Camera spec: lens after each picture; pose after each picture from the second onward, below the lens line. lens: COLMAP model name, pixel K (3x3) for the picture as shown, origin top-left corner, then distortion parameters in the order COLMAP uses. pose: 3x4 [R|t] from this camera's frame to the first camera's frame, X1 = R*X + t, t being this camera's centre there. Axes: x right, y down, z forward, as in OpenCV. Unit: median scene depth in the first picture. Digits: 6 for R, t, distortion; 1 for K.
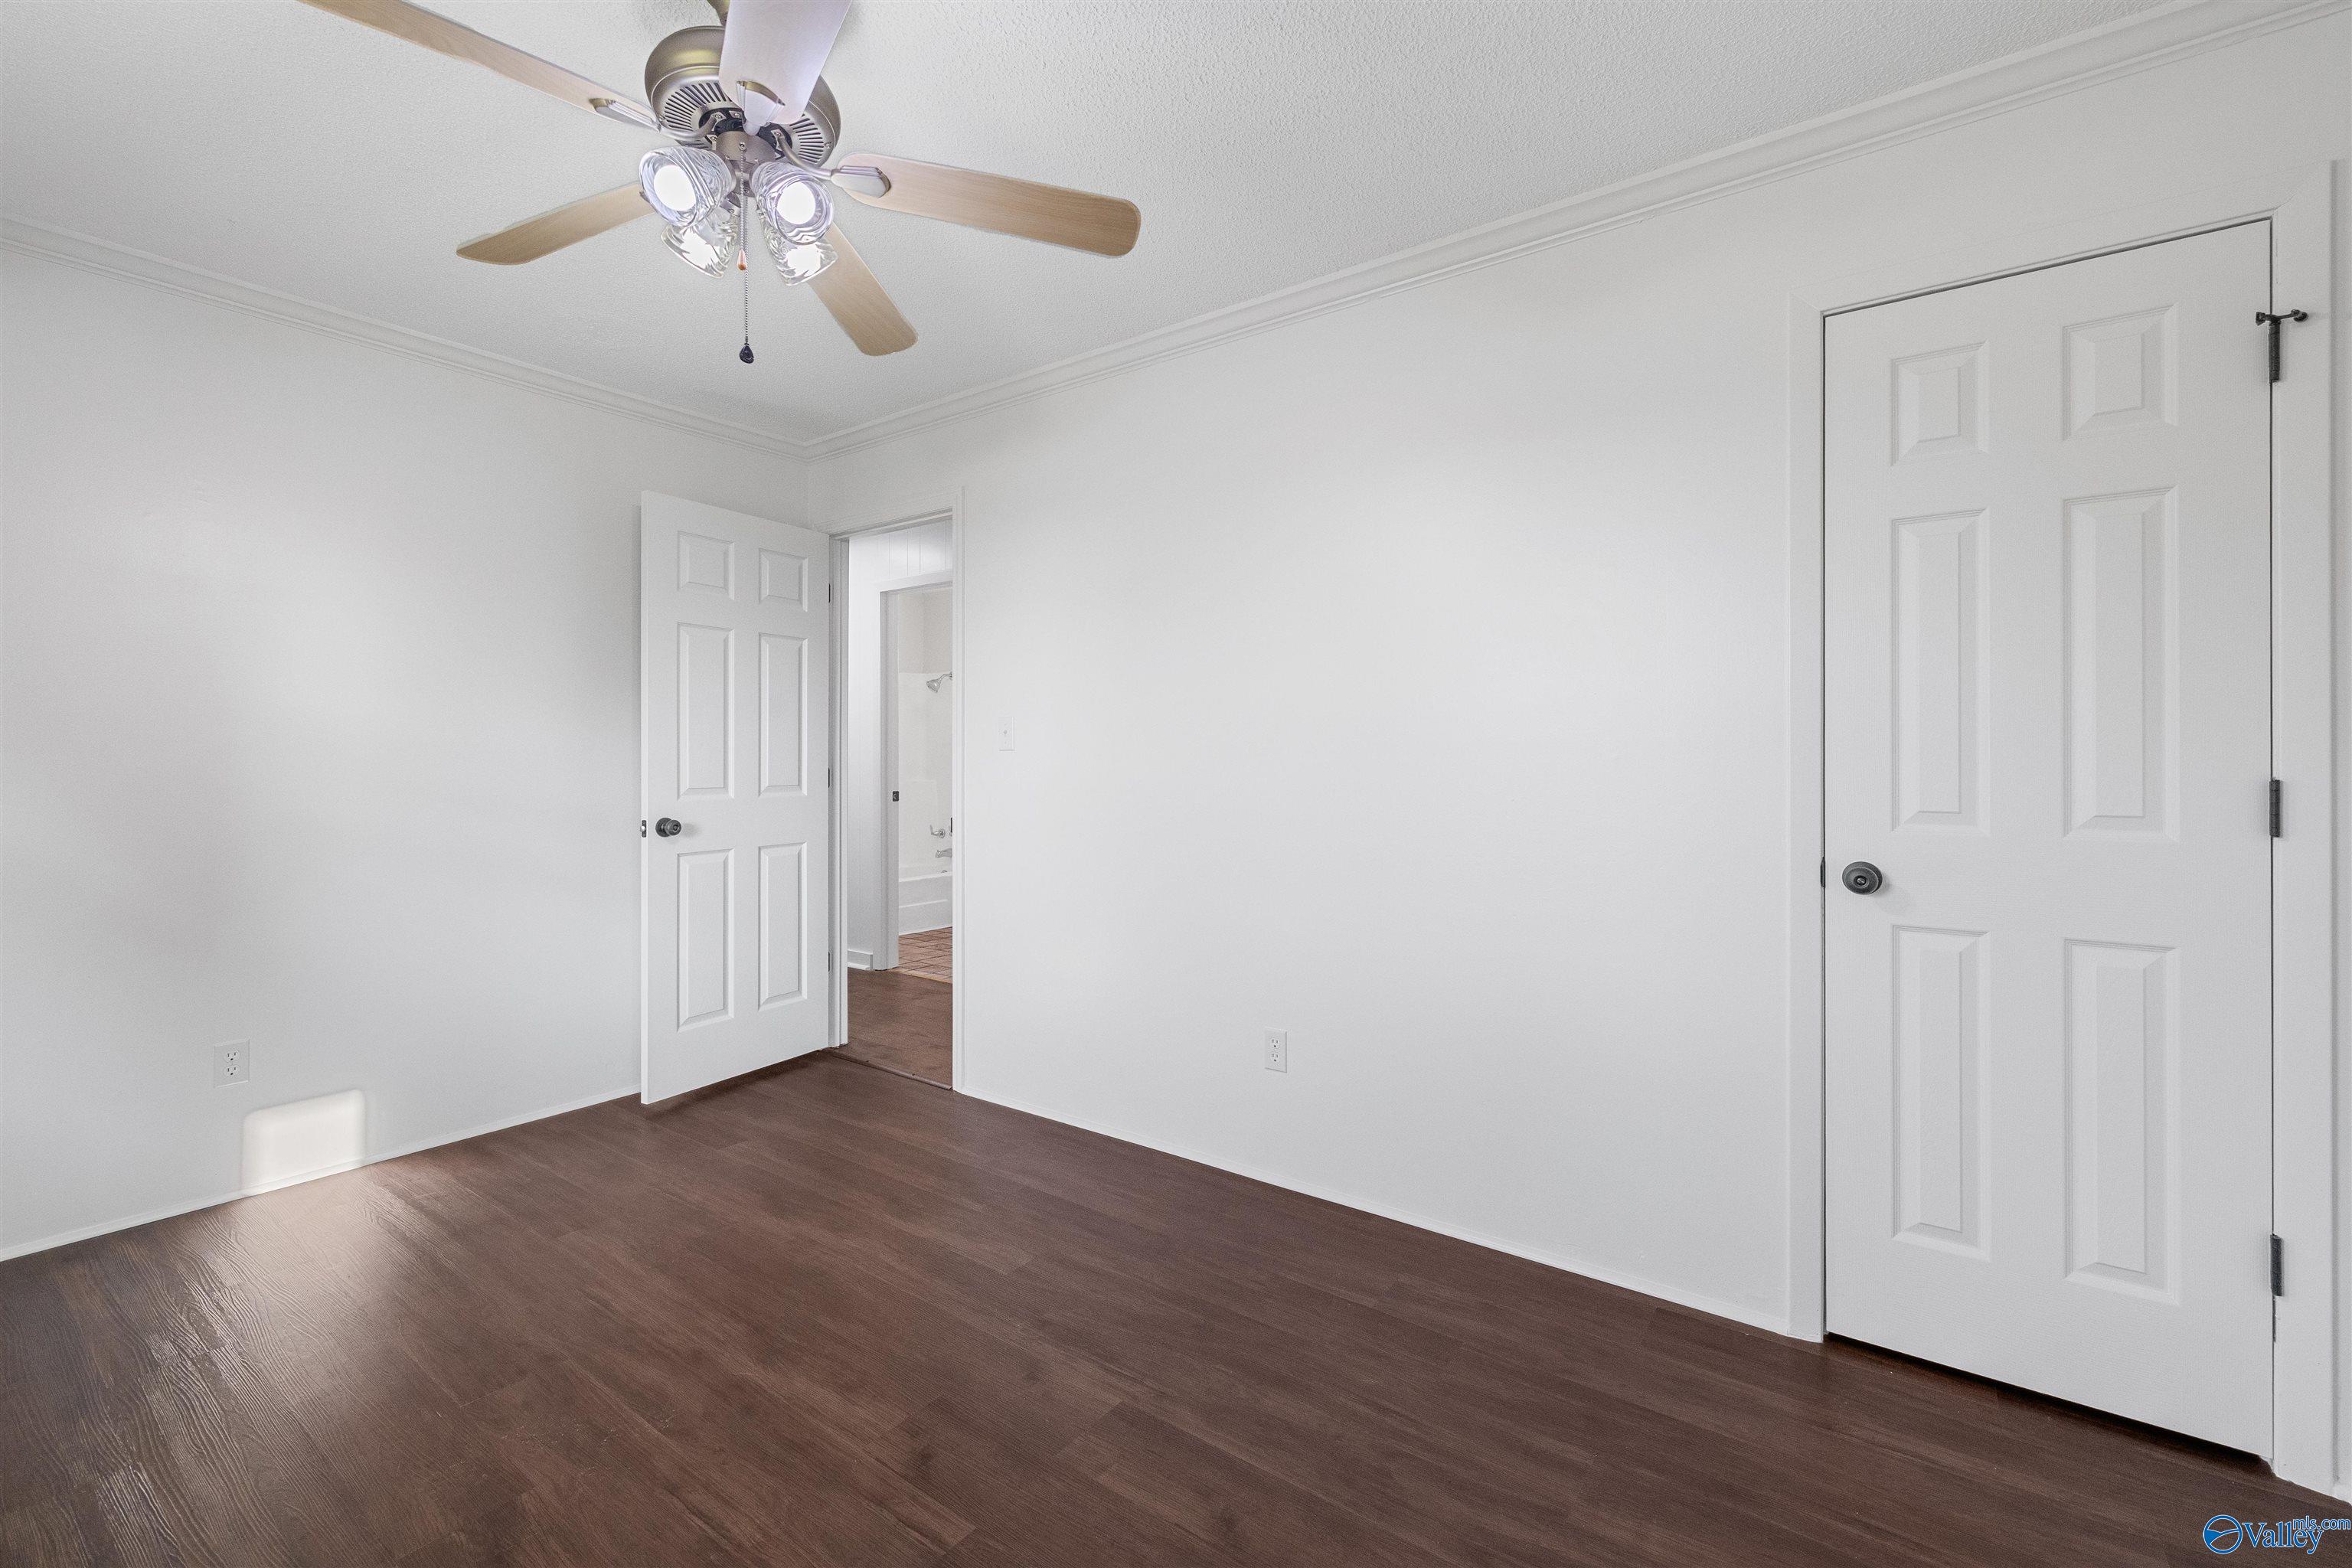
lens RADIAL K [[998.5, 0, 1176.7], [0, 998.5, 762.7], [0, 0, 1]] dist [0.001519, 0.000273]
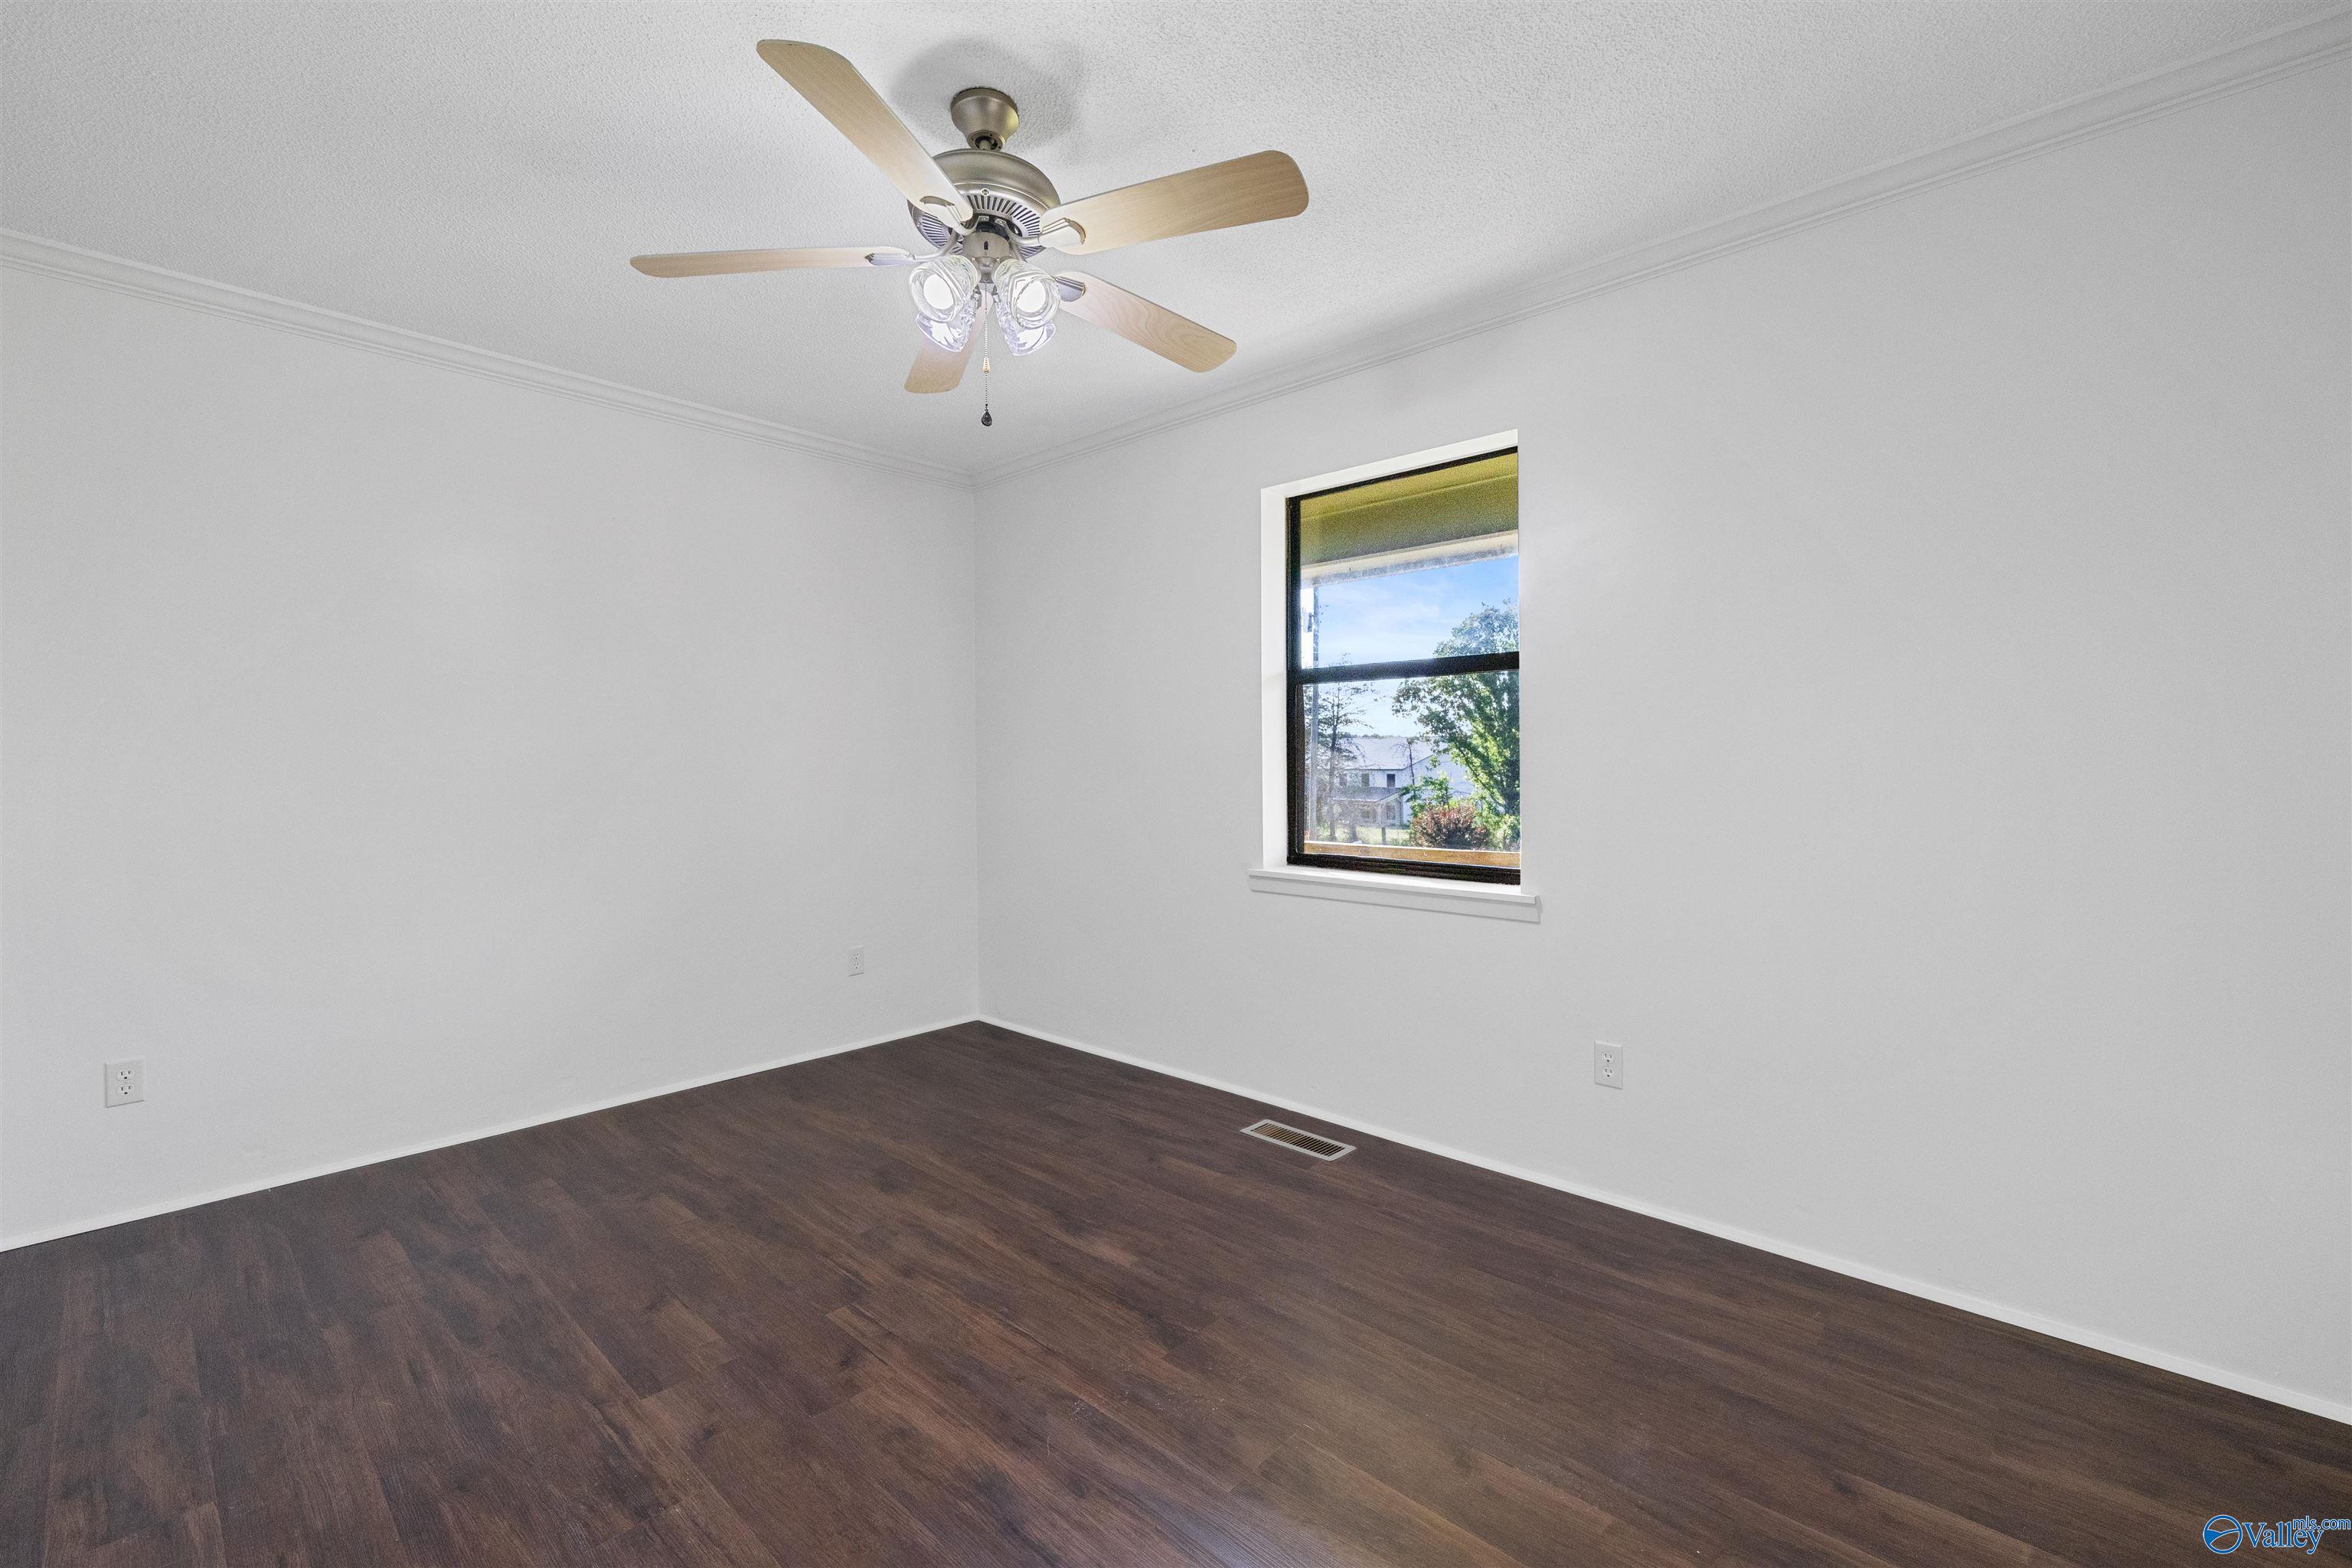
lens RADIAL K [[1077.1, 0, 1163.2], [0, 1077.1, 753.2], [0, 0, 1]] dist [0.001276, -0.000244]
pose [[-0.989802, 0.005795, 0.142331, -0.751144], [0.005574, 0.999983, -0.001952, -0.001464], [-0.142340, -0.001139, -0.989817, 2.059279]]
